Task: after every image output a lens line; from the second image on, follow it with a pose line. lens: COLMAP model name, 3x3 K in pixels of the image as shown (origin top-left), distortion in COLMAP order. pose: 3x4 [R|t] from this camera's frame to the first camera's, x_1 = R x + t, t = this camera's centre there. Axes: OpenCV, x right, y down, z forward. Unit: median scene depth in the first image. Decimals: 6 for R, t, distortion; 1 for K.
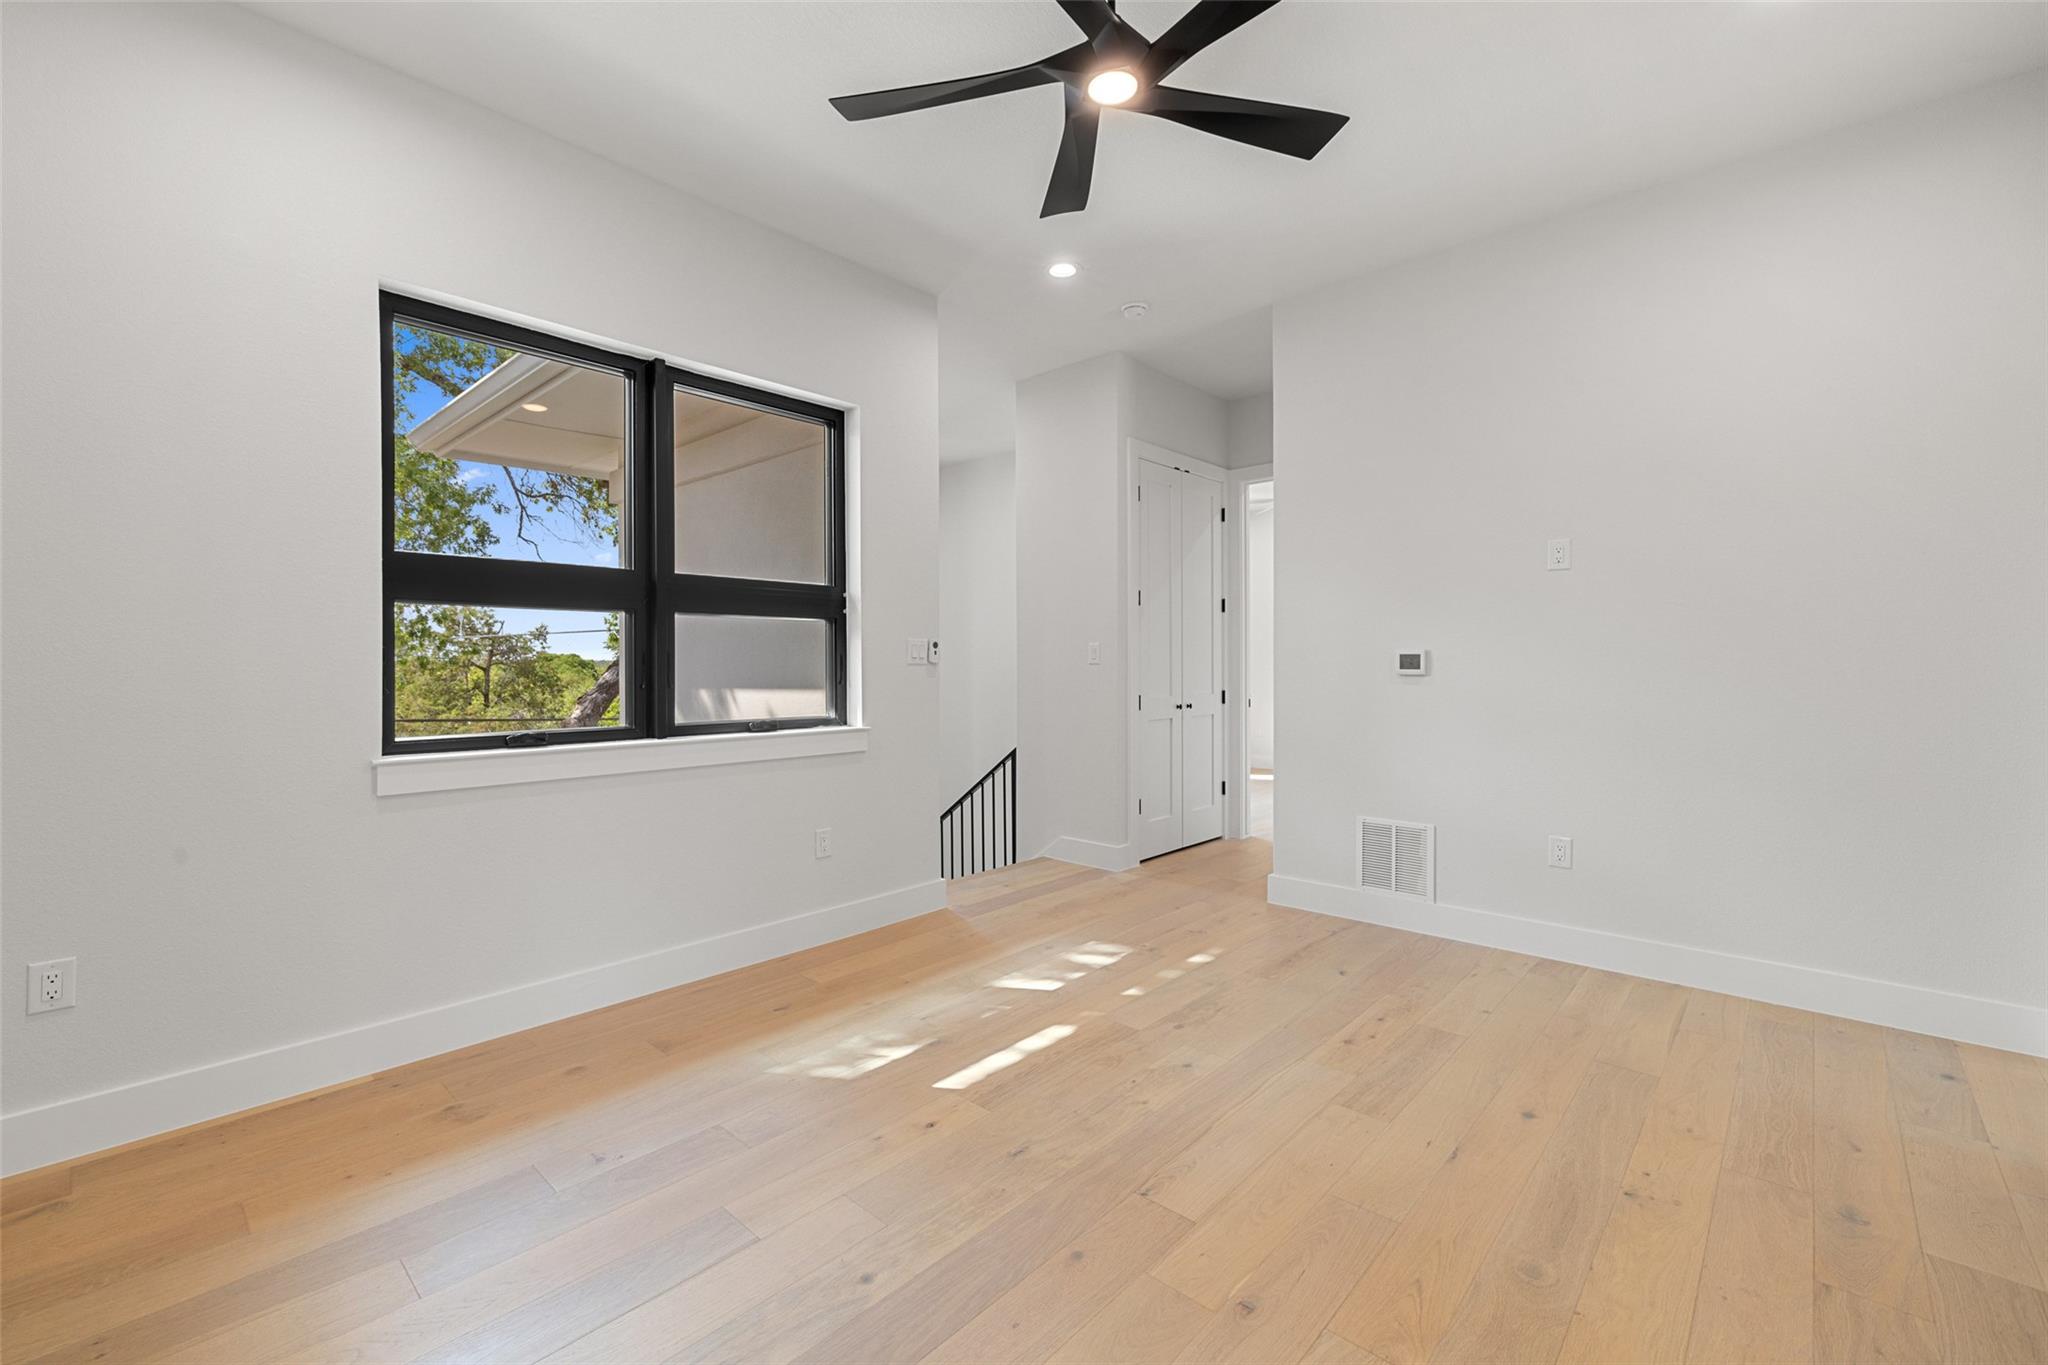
lens RADIAL K [[870.7, 0, 1018.4], [0, 870.7, 662.4], [0, 0, 1]] dist [0.001625, 0.000143]
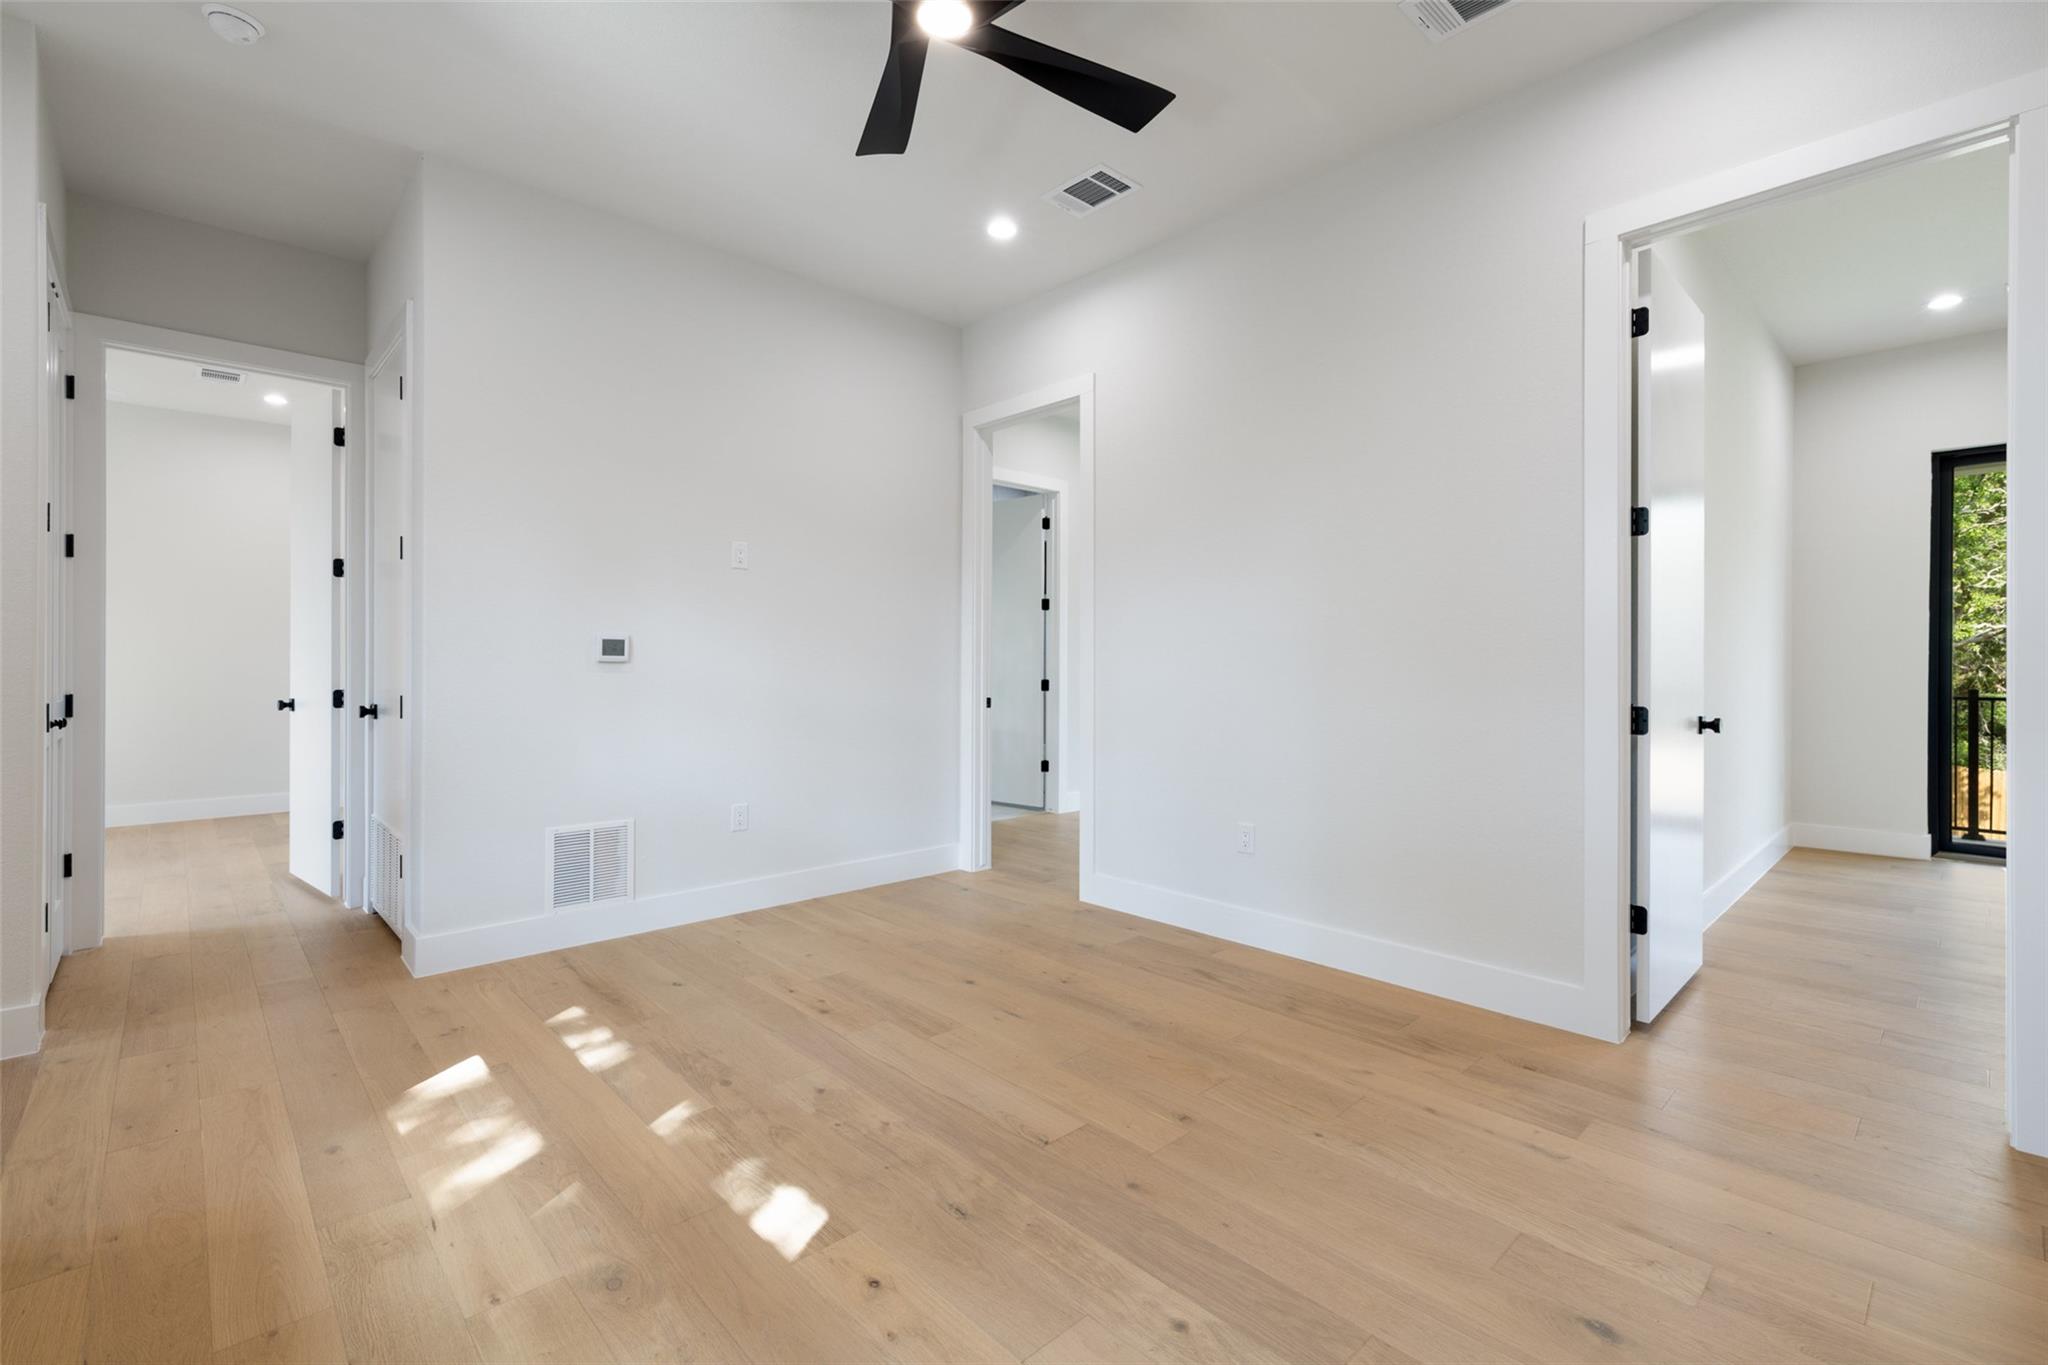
lens RADIAL K [[891.5, 0, 1072.3], [0, 891.5, 668.8], [0, 0, 1]] dist [0.002627, 0.000301]
pose [[0.043236, -0.000973, 0.999064, -0.479002], [-0.002611, 0.999996, 0.001087, 0.019654], [-0.999061, -0.002655, 0.043233, 0.476591]]
